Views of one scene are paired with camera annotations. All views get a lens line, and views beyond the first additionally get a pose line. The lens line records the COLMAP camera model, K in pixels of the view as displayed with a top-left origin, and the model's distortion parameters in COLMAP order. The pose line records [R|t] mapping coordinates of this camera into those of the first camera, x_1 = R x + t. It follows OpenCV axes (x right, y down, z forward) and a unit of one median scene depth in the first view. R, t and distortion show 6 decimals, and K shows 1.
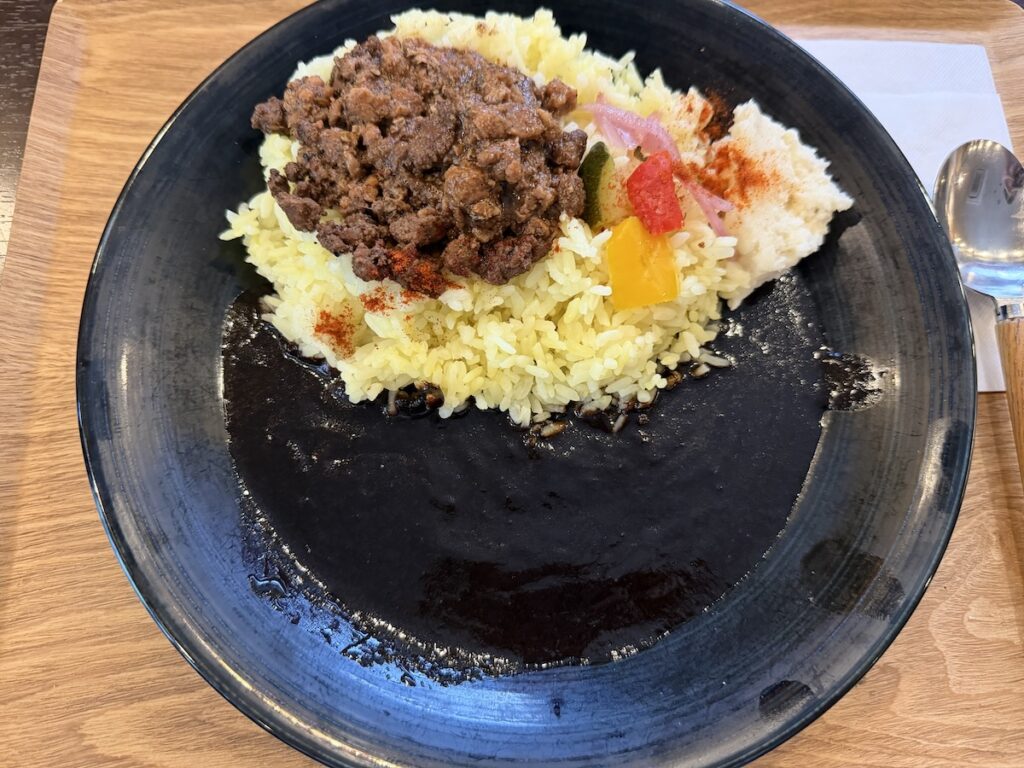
lens RADIAL K [[699.3, 0, 512.0], [0, 699.3, 384.0], [0, 0, 1]] dist [-0.029195, -0.003391]
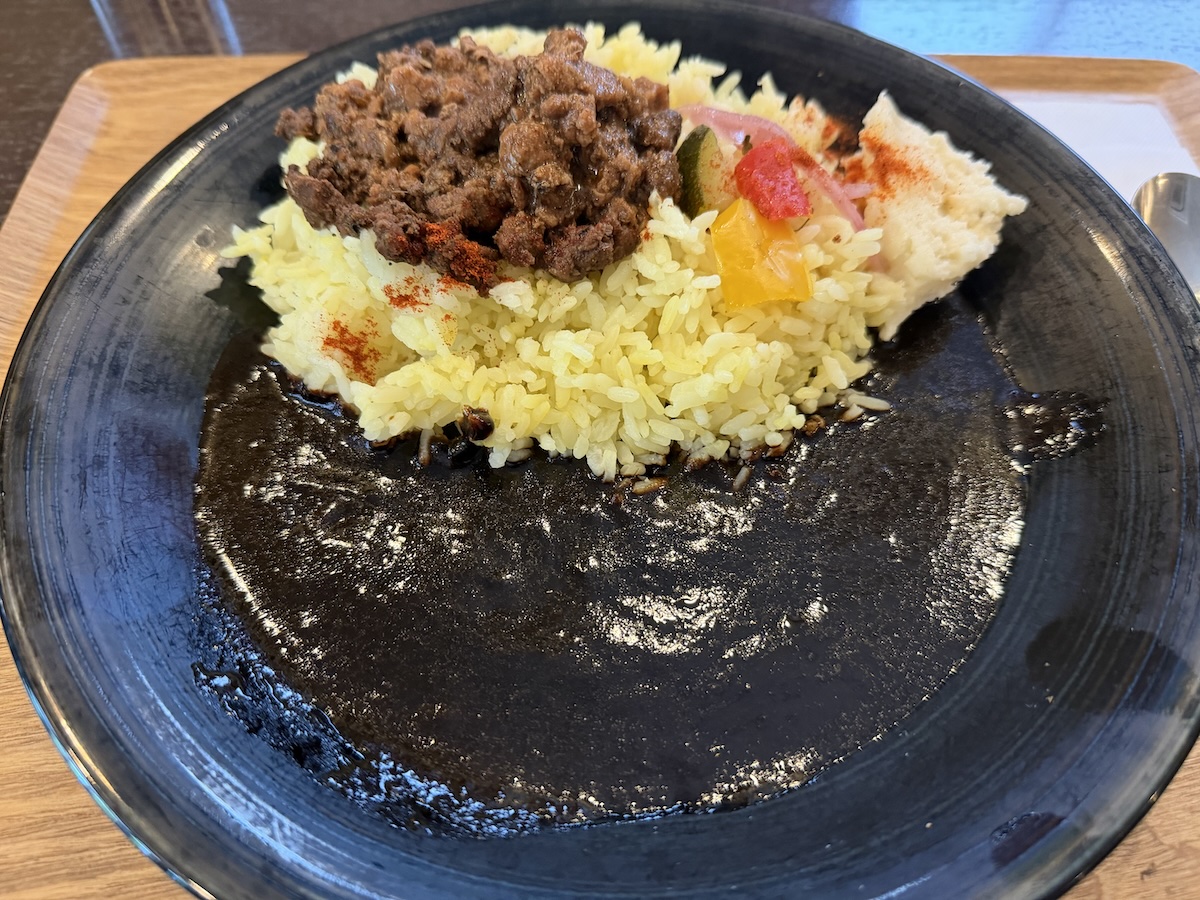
lens RADIAL K [[846.4, 0, 600.0], [0, 846.4, 450.0], [0, 0, 1]] dist [-0.073348, 0.044444]
pose [[0.999571, -0.013463, -0.026014, 0.033771], [0.005933, 0.962755, -0.270309, 0.275046], [0.028684, 0.270039, 0.962422, 0.172751]]
